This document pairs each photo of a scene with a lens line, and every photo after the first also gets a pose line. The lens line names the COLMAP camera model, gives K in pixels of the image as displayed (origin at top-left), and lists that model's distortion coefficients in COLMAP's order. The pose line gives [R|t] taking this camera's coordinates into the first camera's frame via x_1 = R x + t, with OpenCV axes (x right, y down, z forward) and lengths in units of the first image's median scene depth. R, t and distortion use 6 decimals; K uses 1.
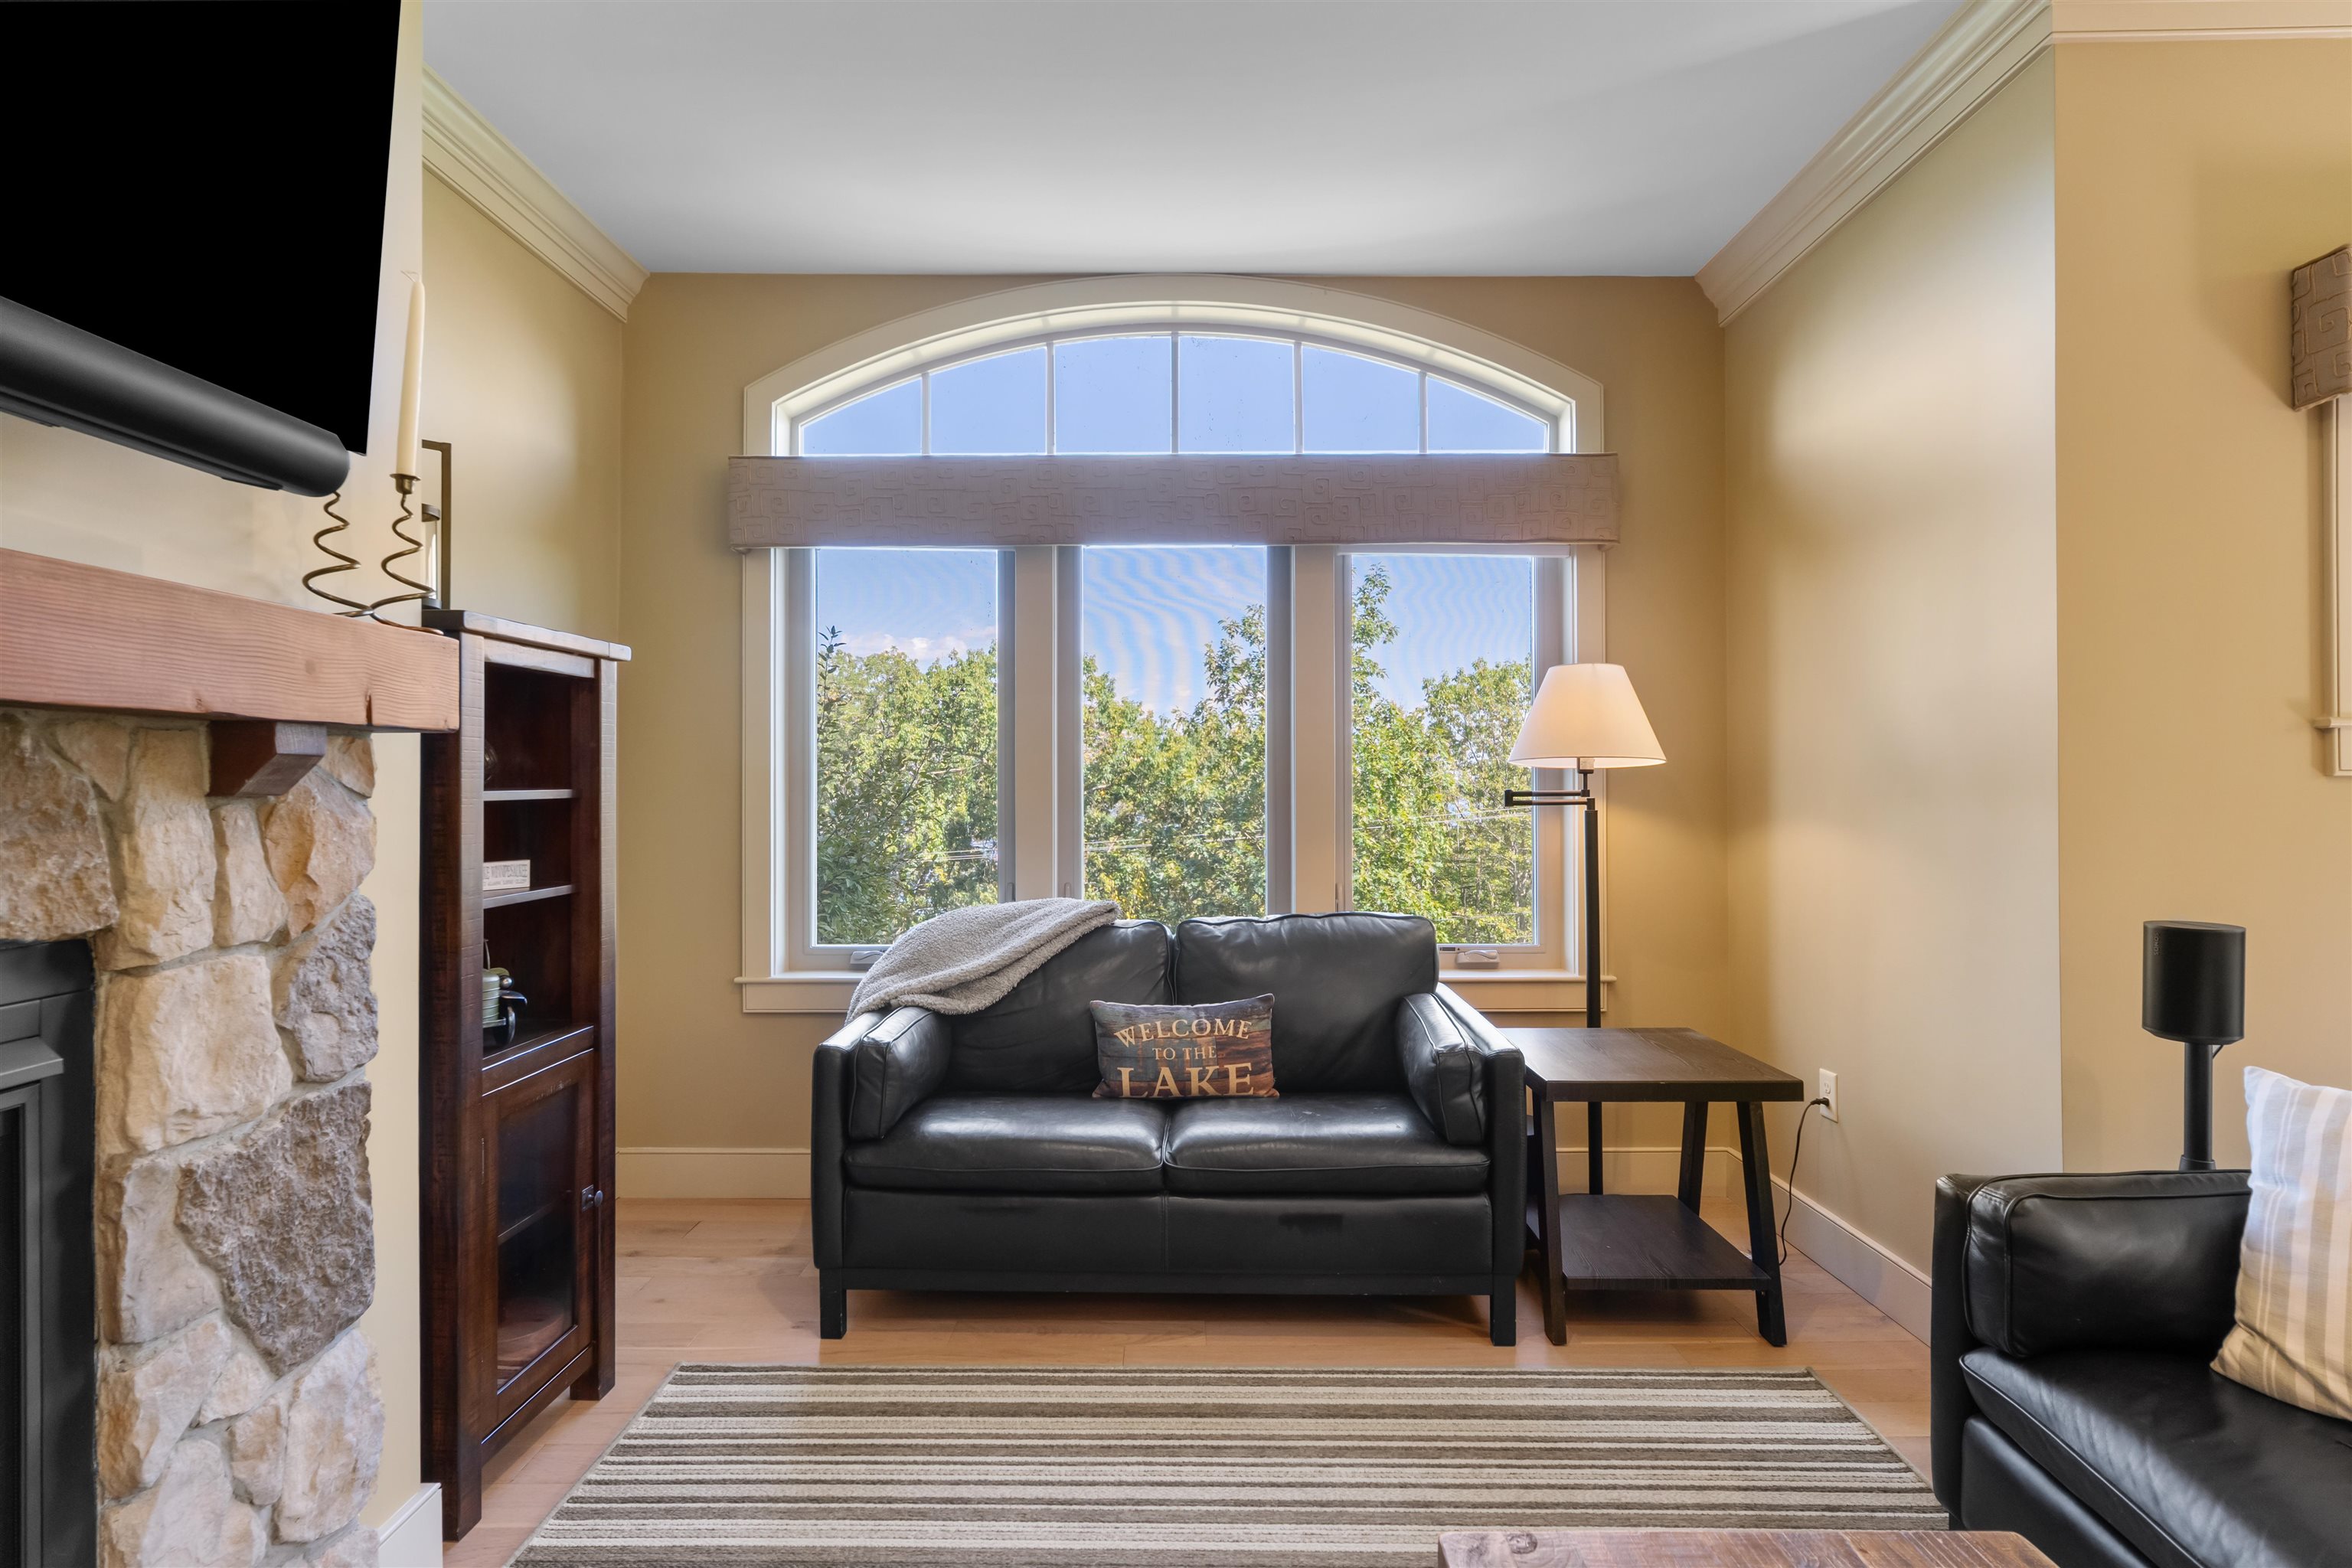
lens RADIAL K [[1201.0, 0, 1174.3], [0, 1201.0, 788.0], [0, 0, 1]] dist [-0.002350, 0.000595]
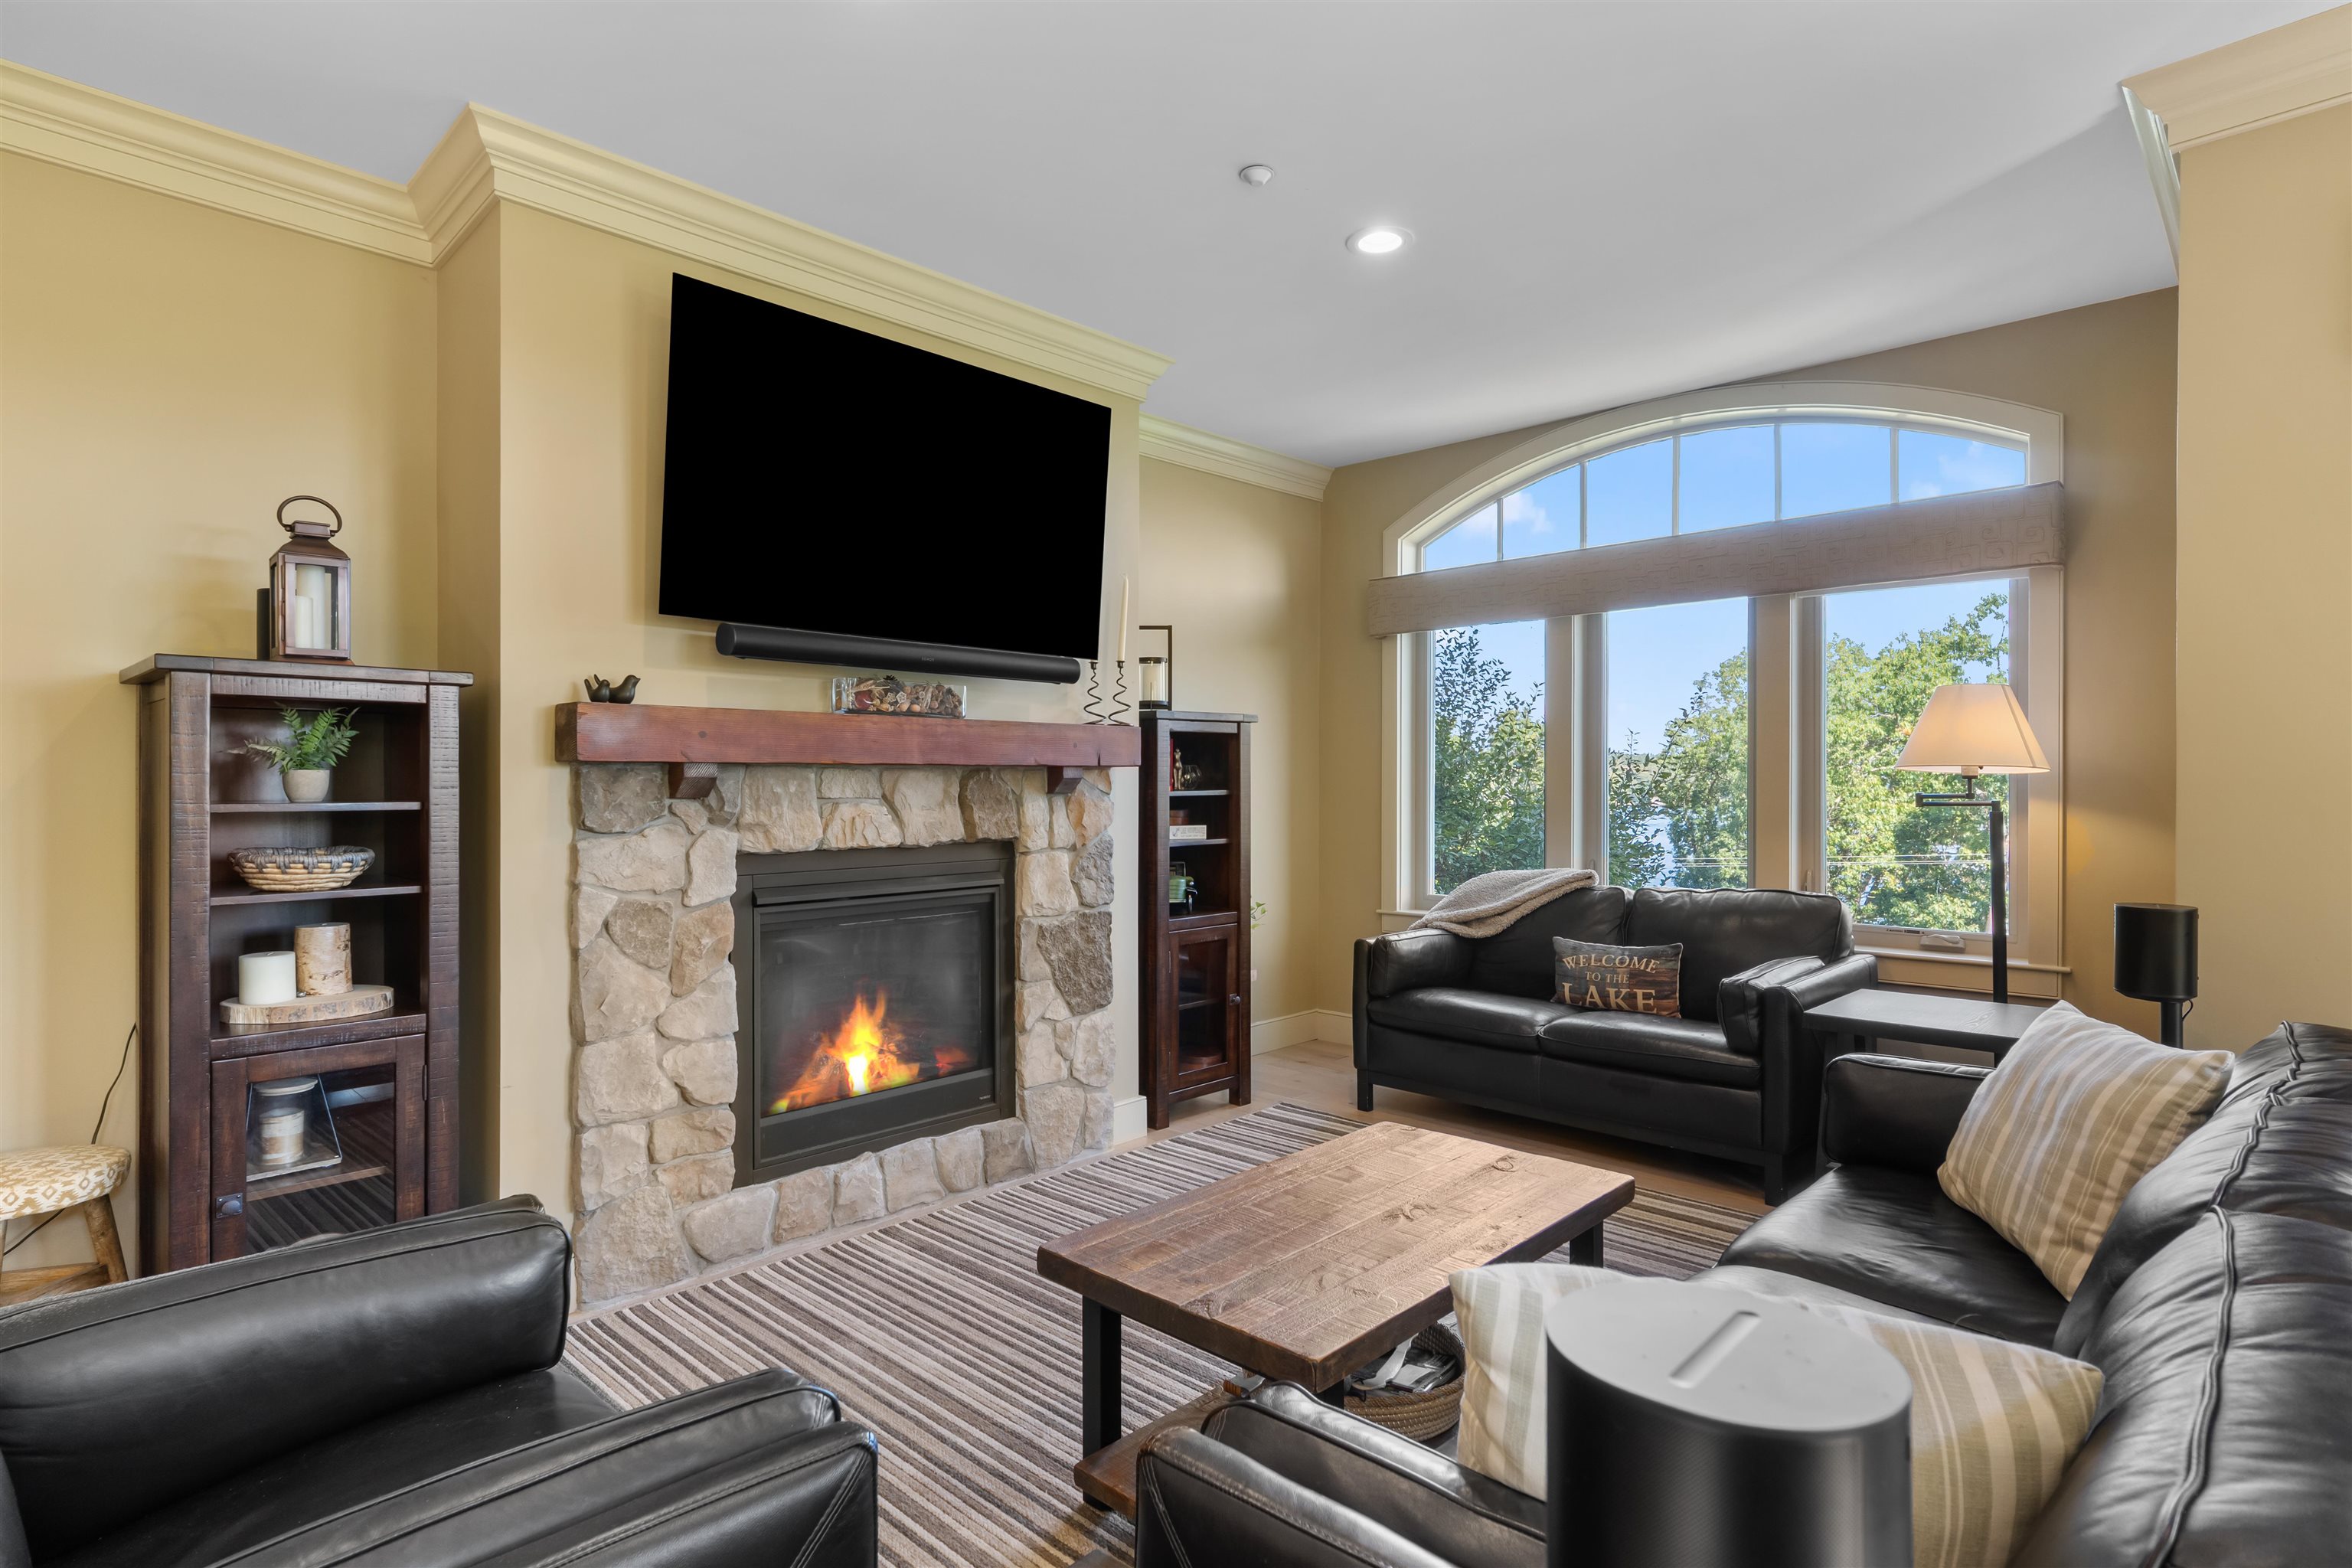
lens RADIAL K [[1201.0, 0, 1174.3], [0, 1201.0, 788.0], [0, 0, 1]] dist [-0.002350, 0.000595]
pose [[0.725700, 0.002756, -0.688006, 0.704478], [-0.000839, 0.999995, 0.003121, -0.007712], [0.688011, -0.001688, 0.725698, -0.434775]]
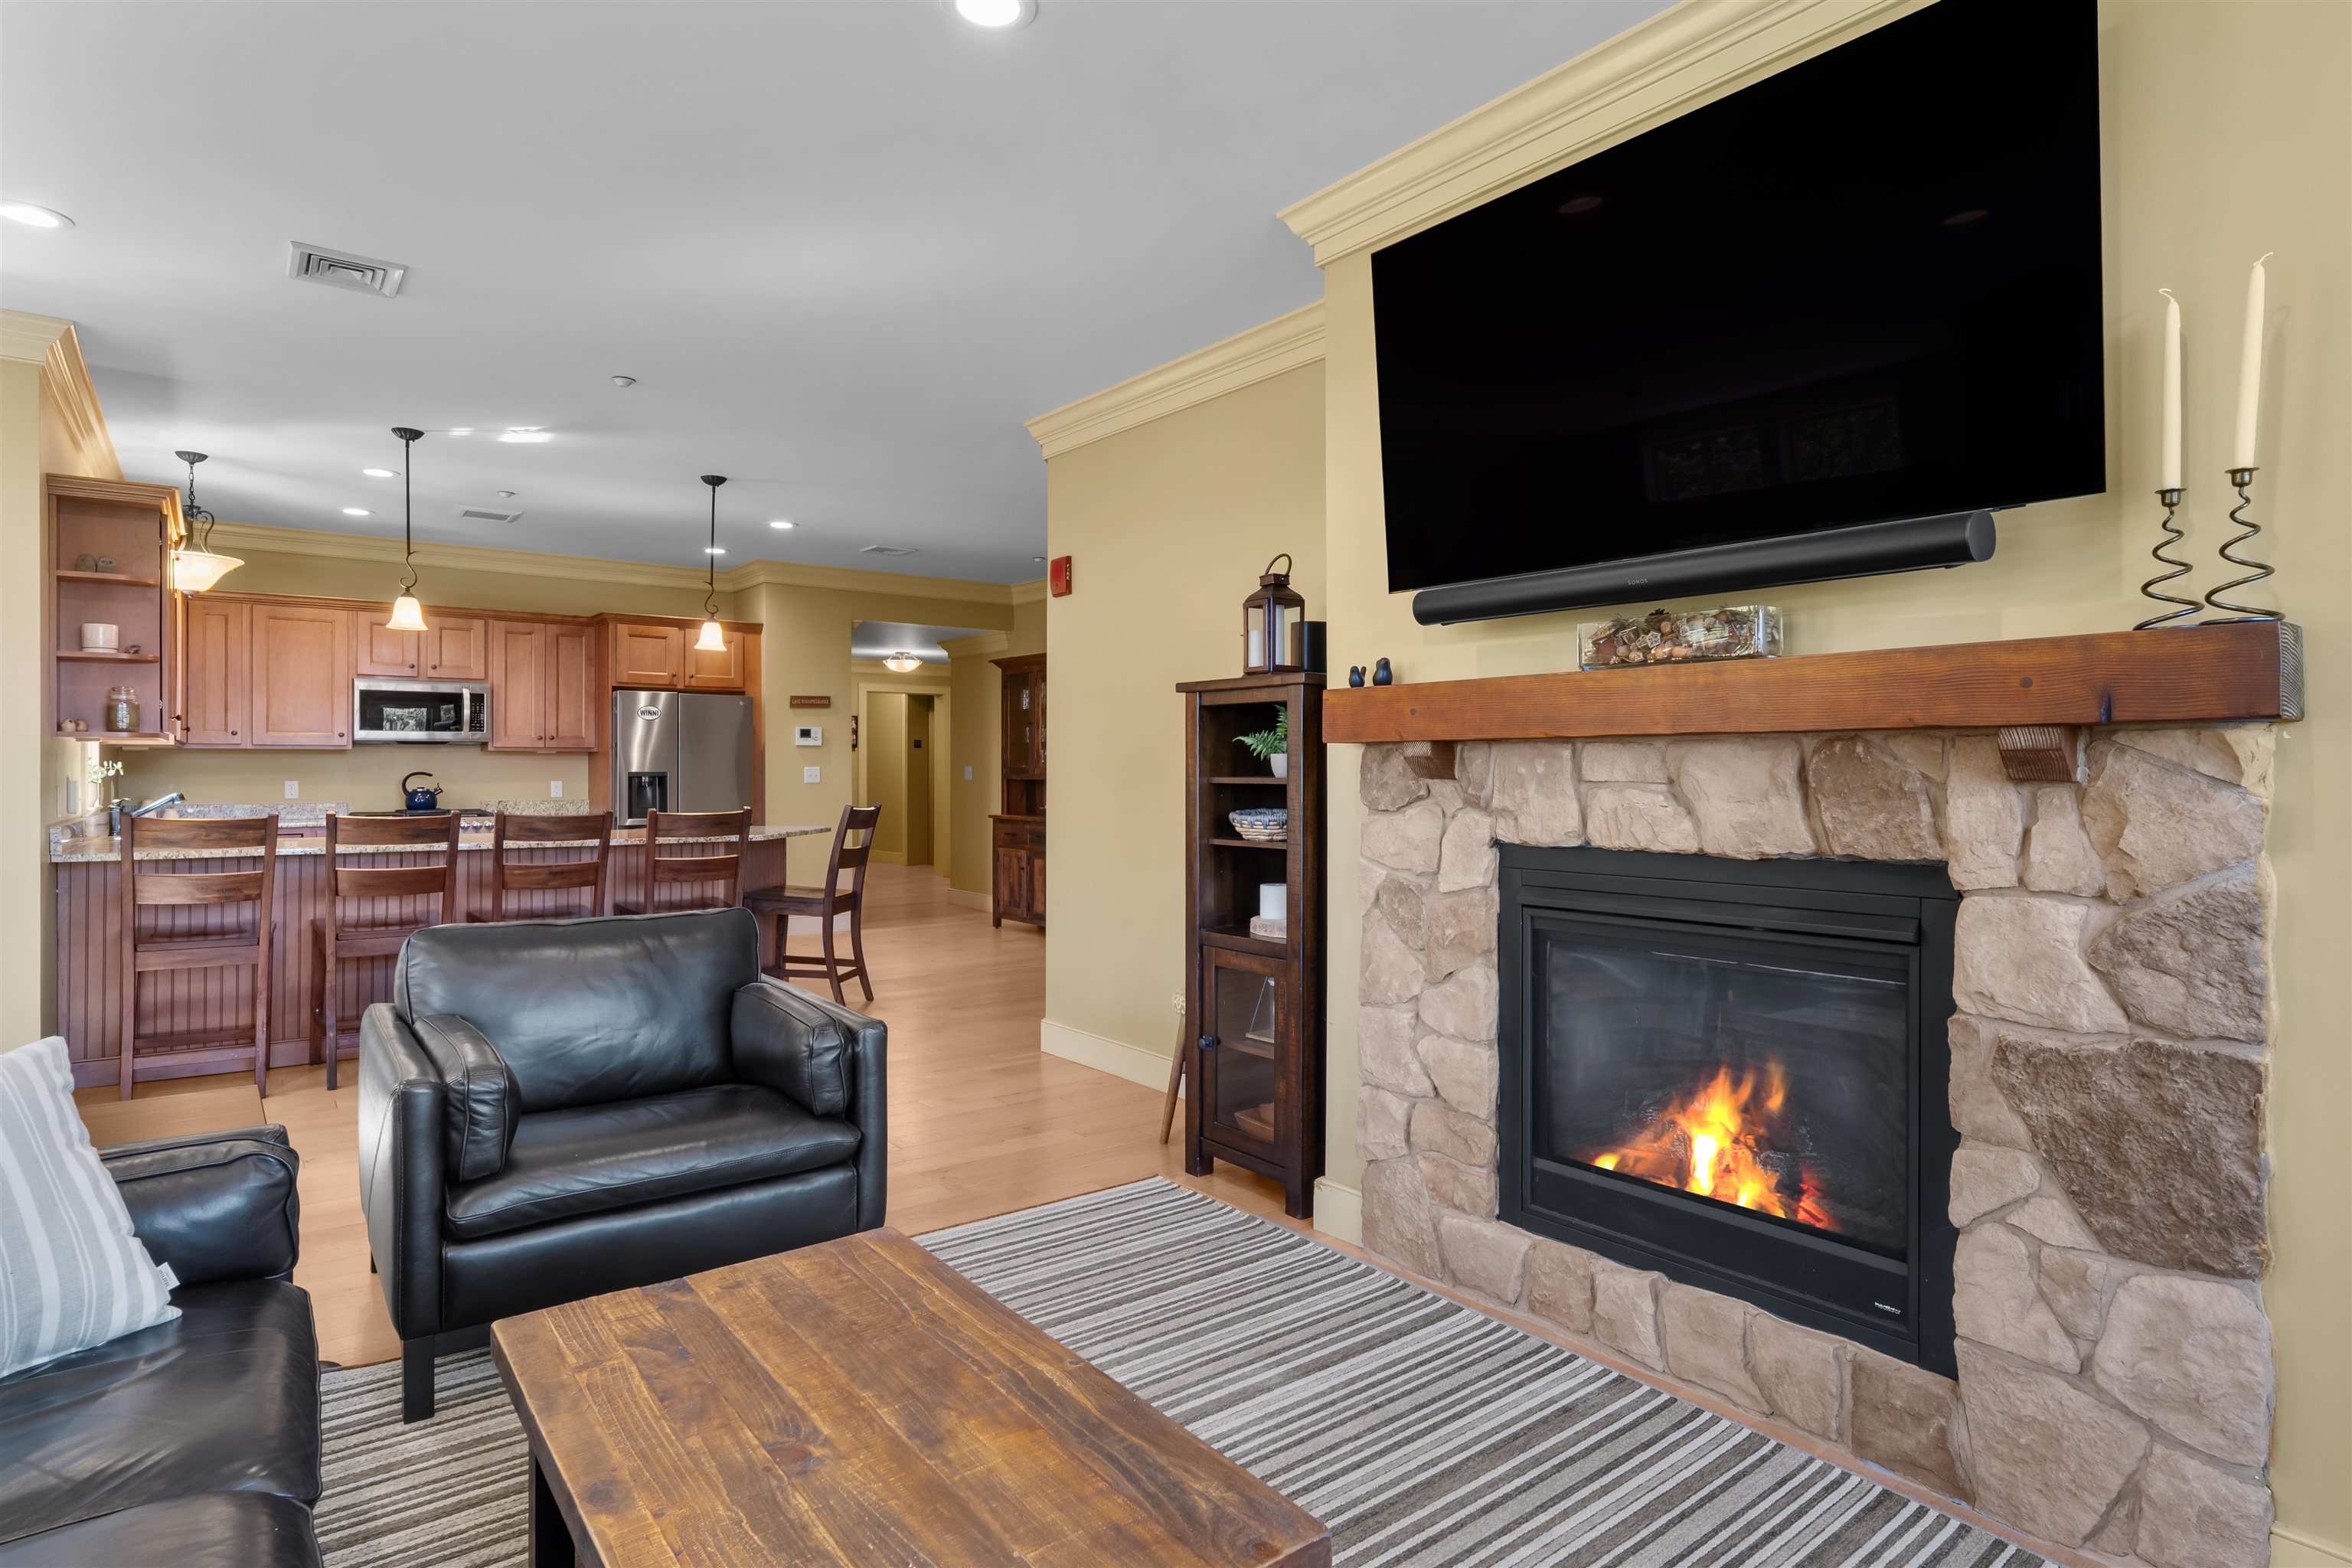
lens RADIAL K [[1209.8, 0, 1171.8], [0, 1209.8, 763.9], [0, 0, 1]] dist [-0.001603, 0.001044]
pose [[-0.779791, 0.000176, -0.626039, 0.455643], [0.000137, 1.000000, 0.000111, -0.007098], [0.626039, 0.000000, -0.779791, 0.791468]]
